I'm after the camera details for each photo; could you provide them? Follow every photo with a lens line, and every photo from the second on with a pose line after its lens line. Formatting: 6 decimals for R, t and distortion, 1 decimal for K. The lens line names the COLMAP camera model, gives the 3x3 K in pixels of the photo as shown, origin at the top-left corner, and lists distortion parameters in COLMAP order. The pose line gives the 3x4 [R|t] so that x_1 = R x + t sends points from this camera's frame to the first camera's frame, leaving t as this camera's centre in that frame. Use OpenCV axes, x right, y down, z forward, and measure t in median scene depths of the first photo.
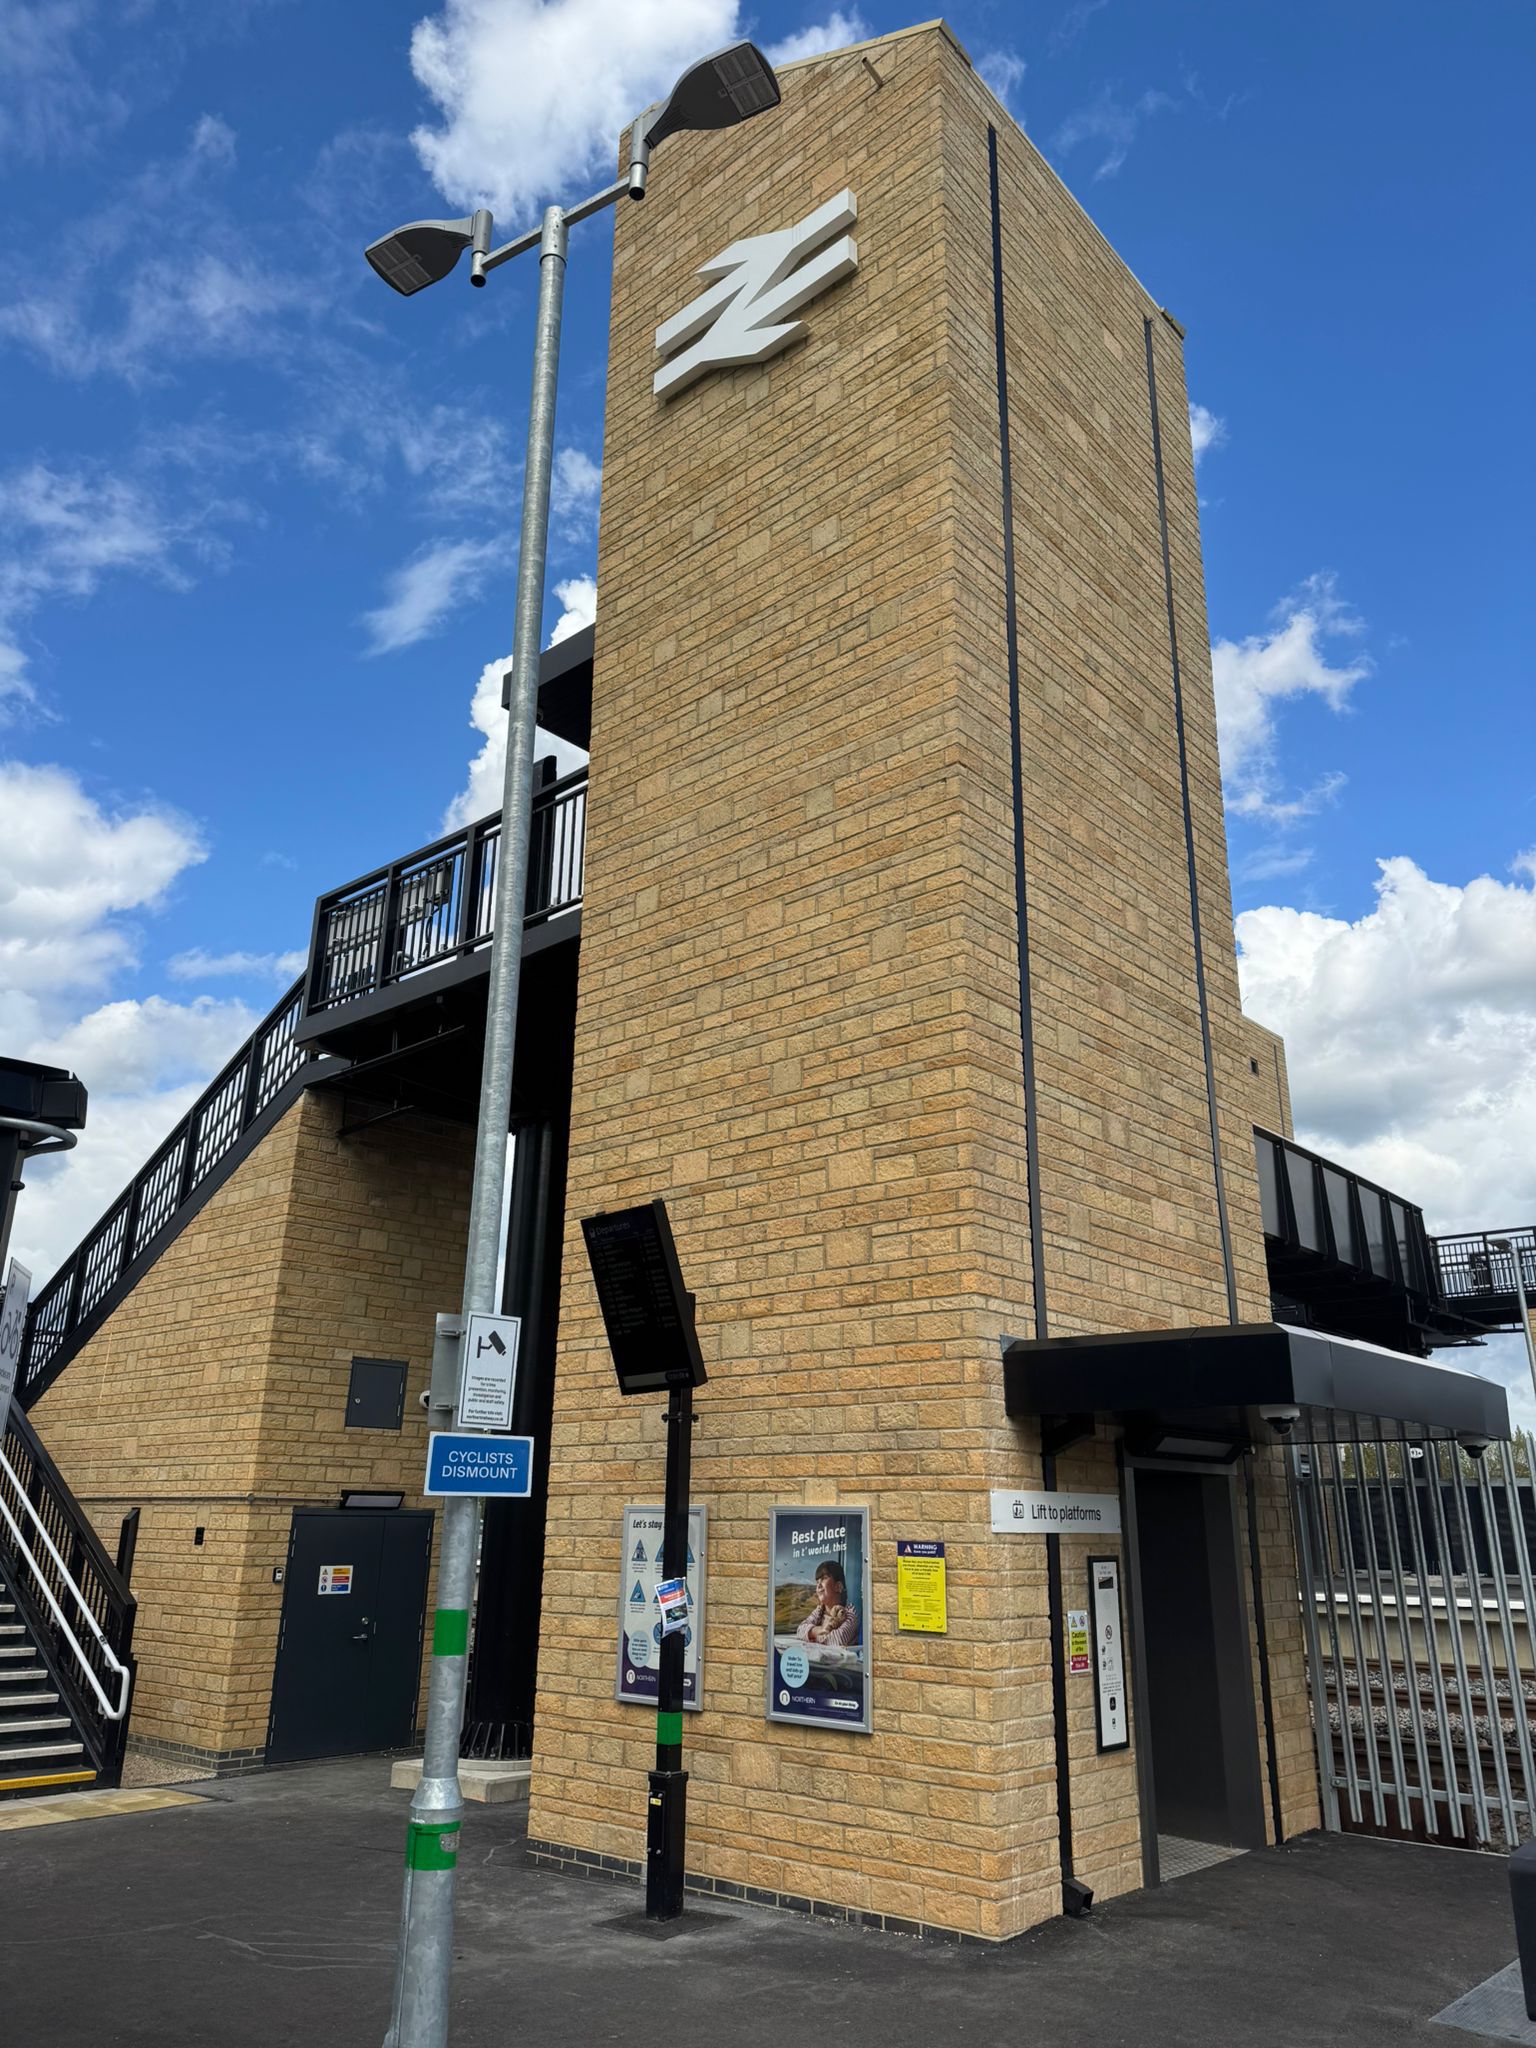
lens RADIAL K [[1425.6, 0, 773.1], [0, 1425.6, 1029.4], [0, 0, 1]] dist [0.116249, -0.178242]
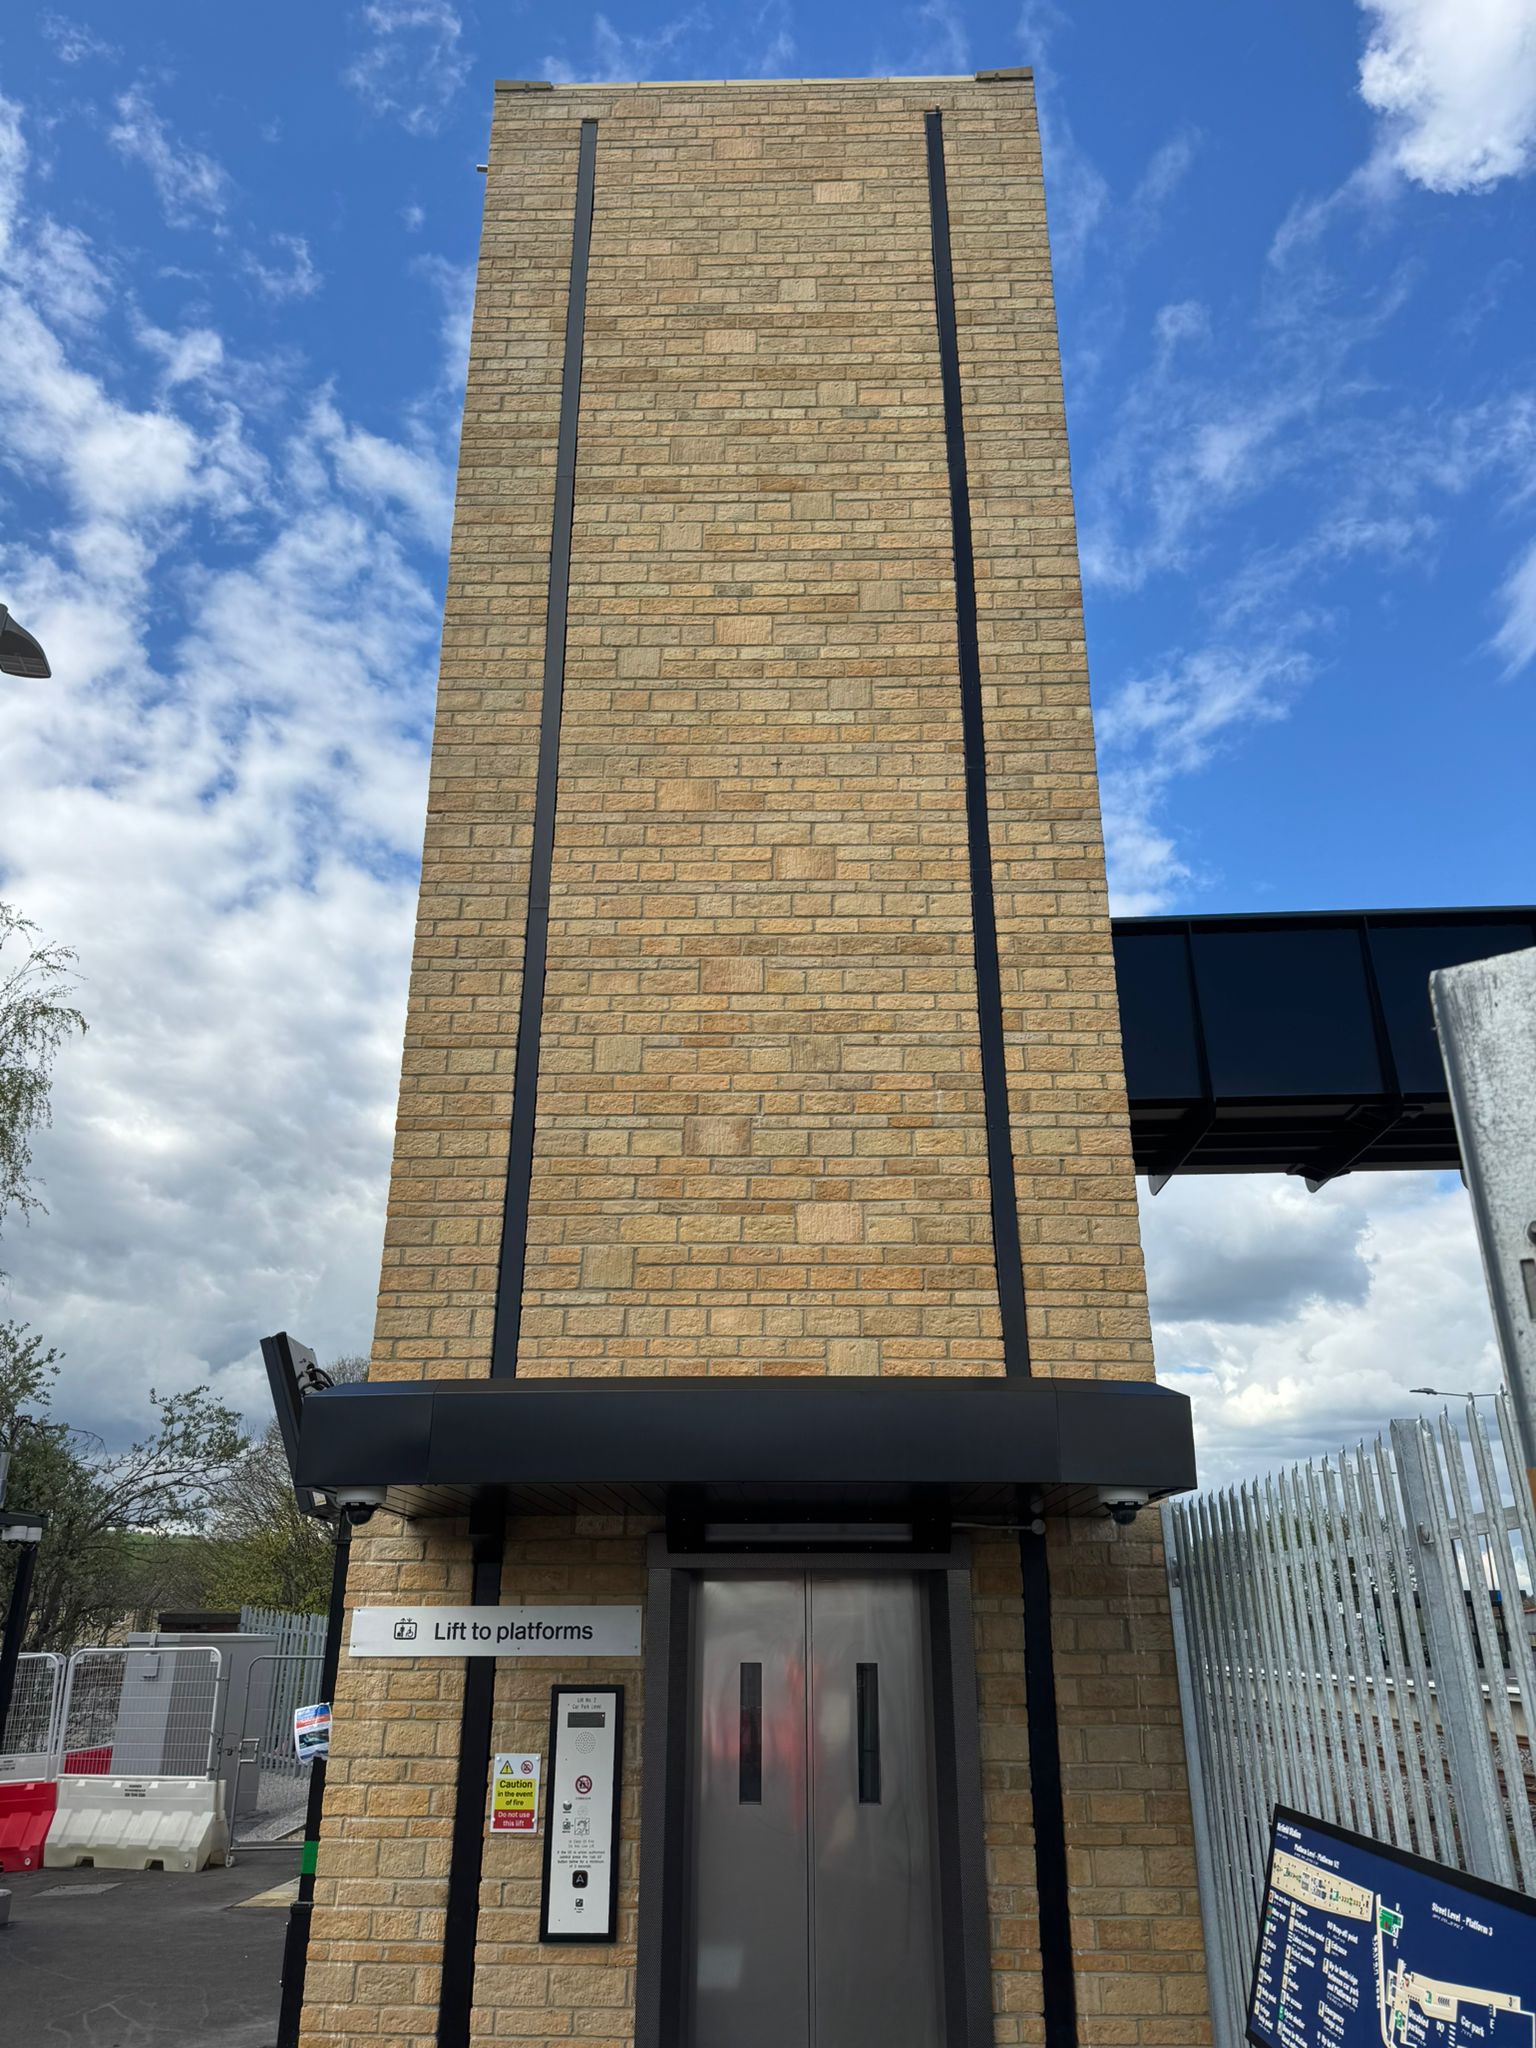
lens RADIAL K [[1425.6, 0, 773.1], [0, 1425.6, 1029.4], [0, 0, 1]] dist [0.116249, -0.178242]
pose [[0.648279, -0.306044, -0.697188, 0.647983], [0.253934, 0.950142, -0.180964, 0.128963], [0.717810, -0.059724, 0.693672, 0.364700]]
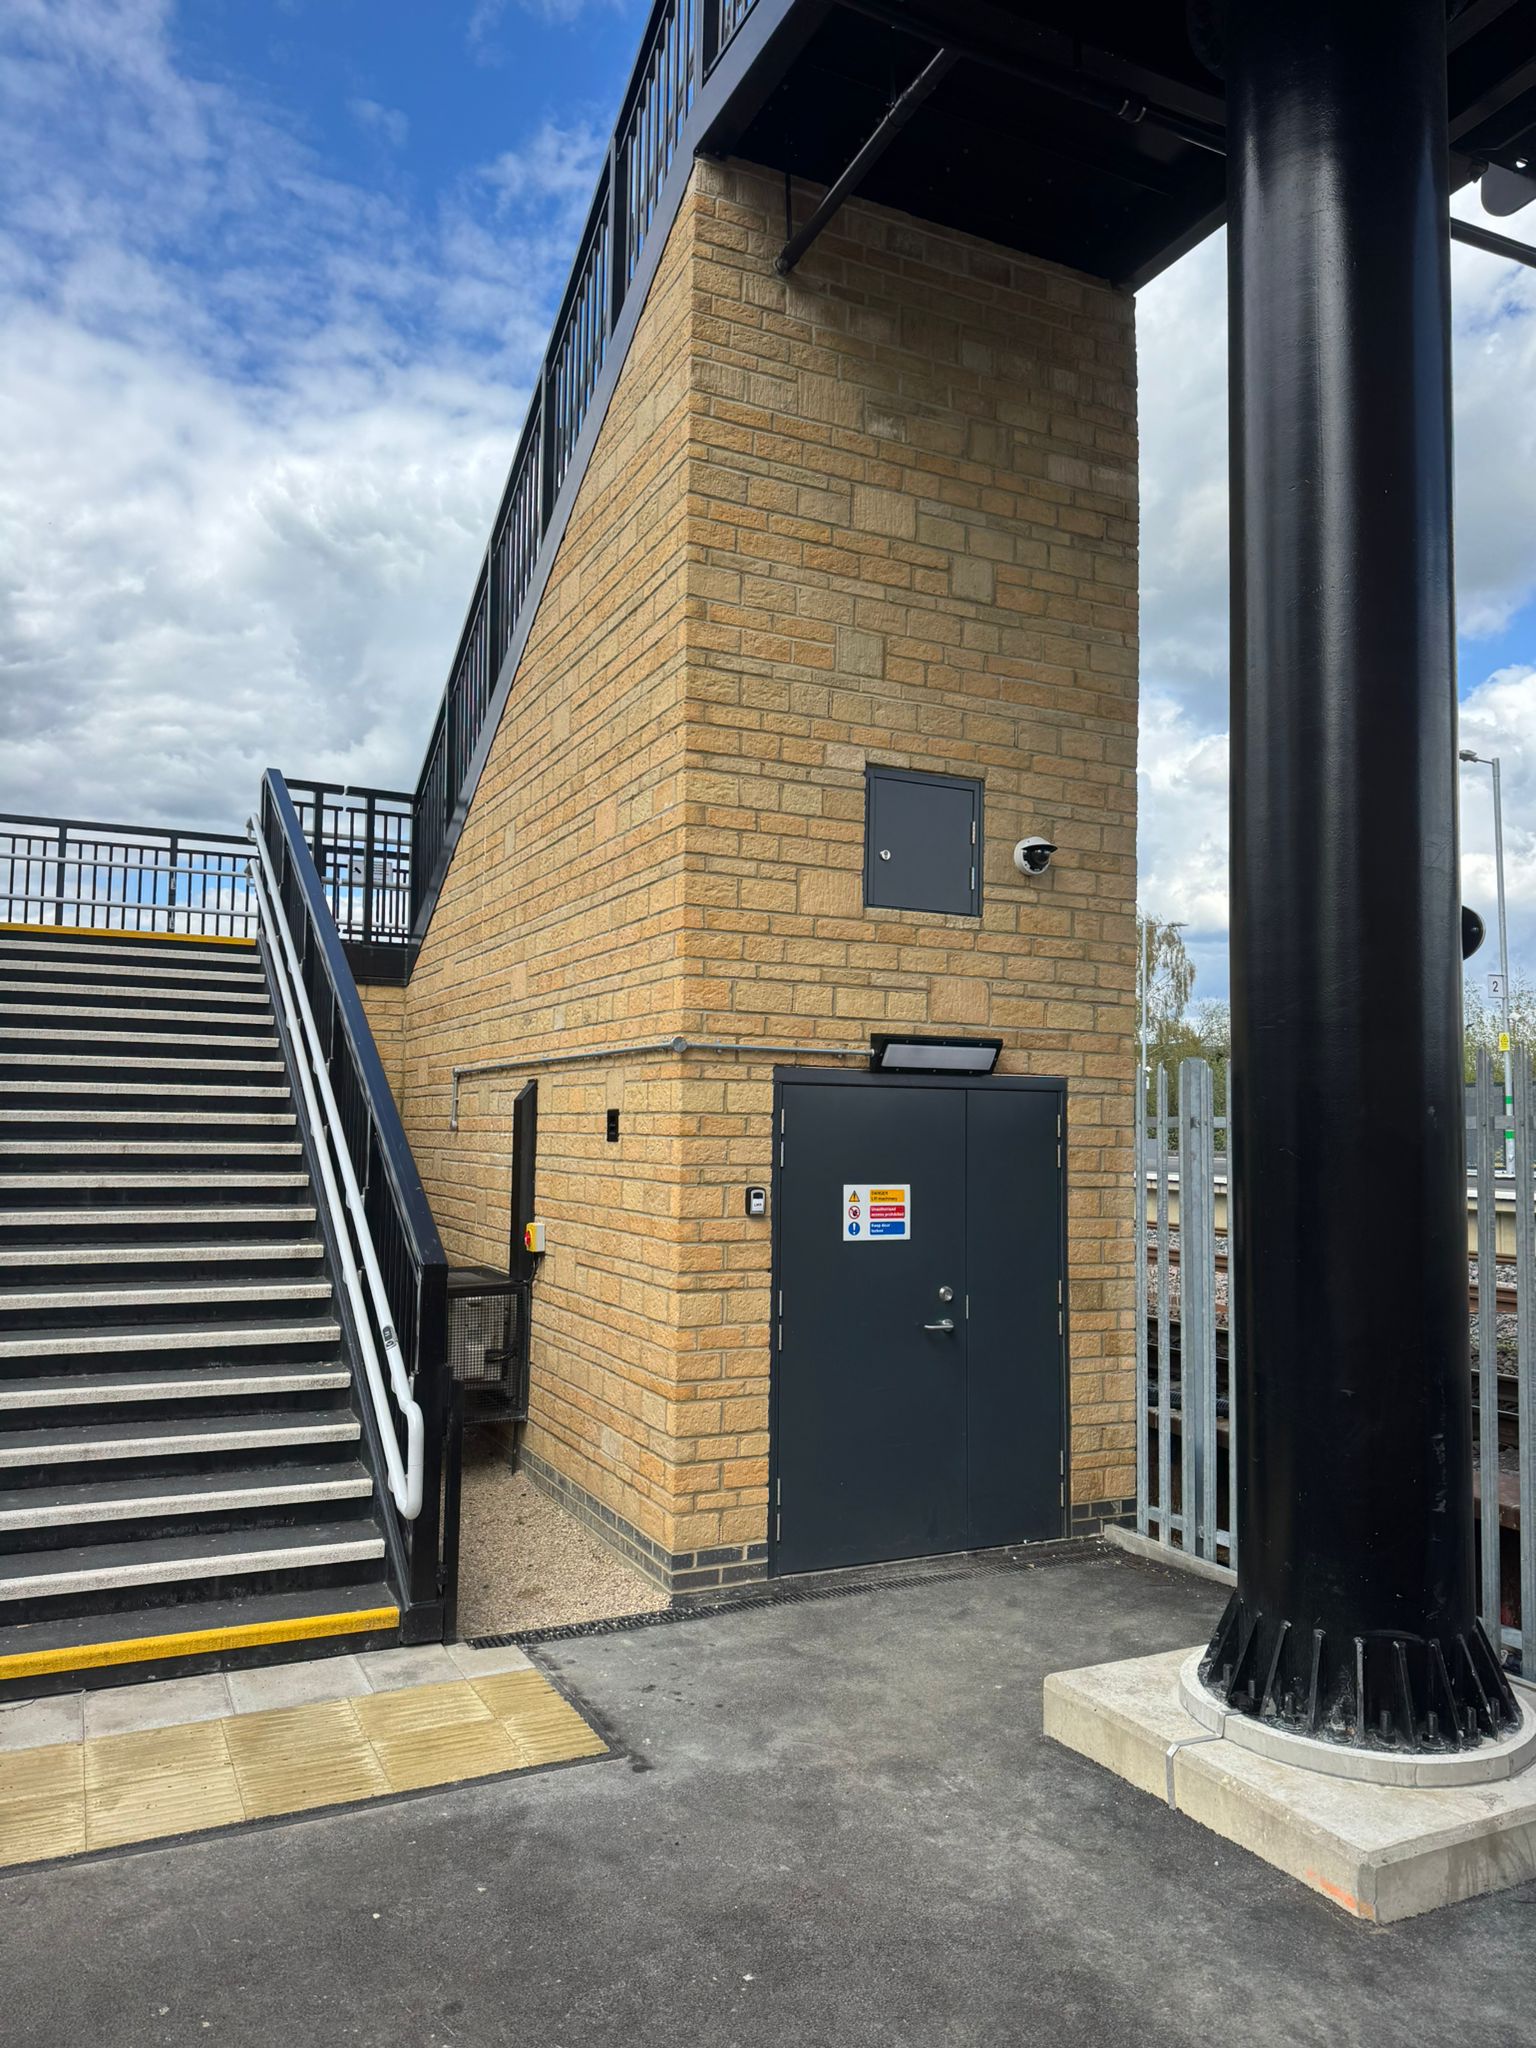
lens RADIAL K [[1371.9, 0, 805.7], [0, 1371.9, 1048.2], [0, 0, 1]] dist [0.094413, -0.159386]
pose [[0.933404, -0.023265, -0.358072, -0.181703], [0.116316, 0.963631, 0.240595, 0.244044], [0.339452, -0.266222, 0.902163, 0.676534]]
